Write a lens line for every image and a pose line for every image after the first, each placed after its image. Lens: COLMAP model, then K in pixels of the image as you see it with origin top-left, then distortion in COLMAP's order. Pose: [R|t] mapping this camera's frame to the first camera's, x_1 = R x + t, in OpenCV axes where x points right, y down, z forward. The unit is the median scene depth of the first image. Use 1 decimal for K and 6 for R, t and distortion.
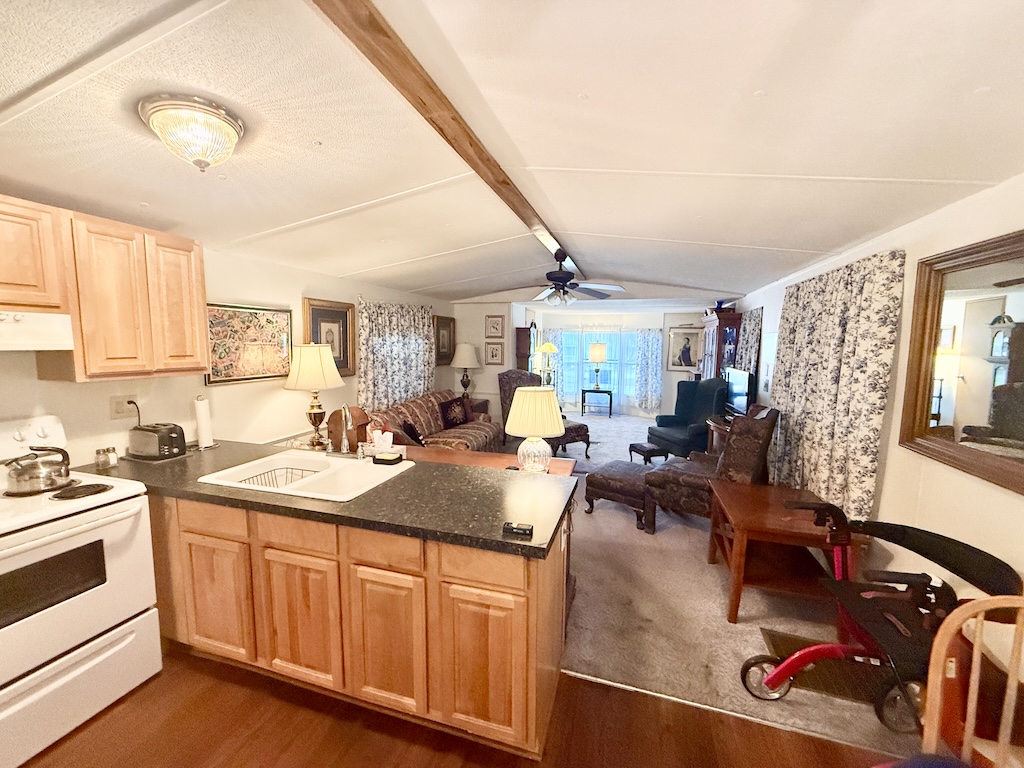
lens RADIAL K [[409.5, 0, 514.4], [0, 409.5, 384.2], [0, 0, 1]] dist [-0.000734, -0.000337]
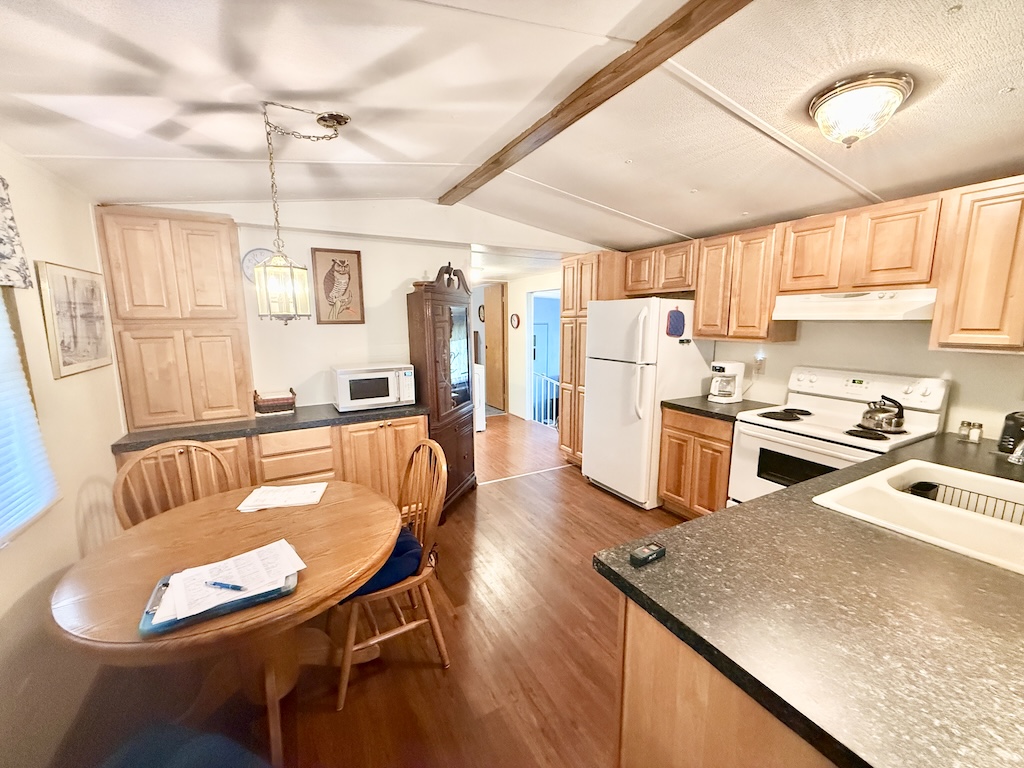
lens RADIAL K [[409.5, 0, 511.7], [0, 409.5, 381.2], [0, 0, 1]] dist [-0.000734, -0.000337]
pose [[-0.705620, 0.099128, -0.701622, 0.234665], [-0.071906, 0.975038, 0.210073, -0.033338], [0.704932, 0.198683, -0.680878, 0.439597]]
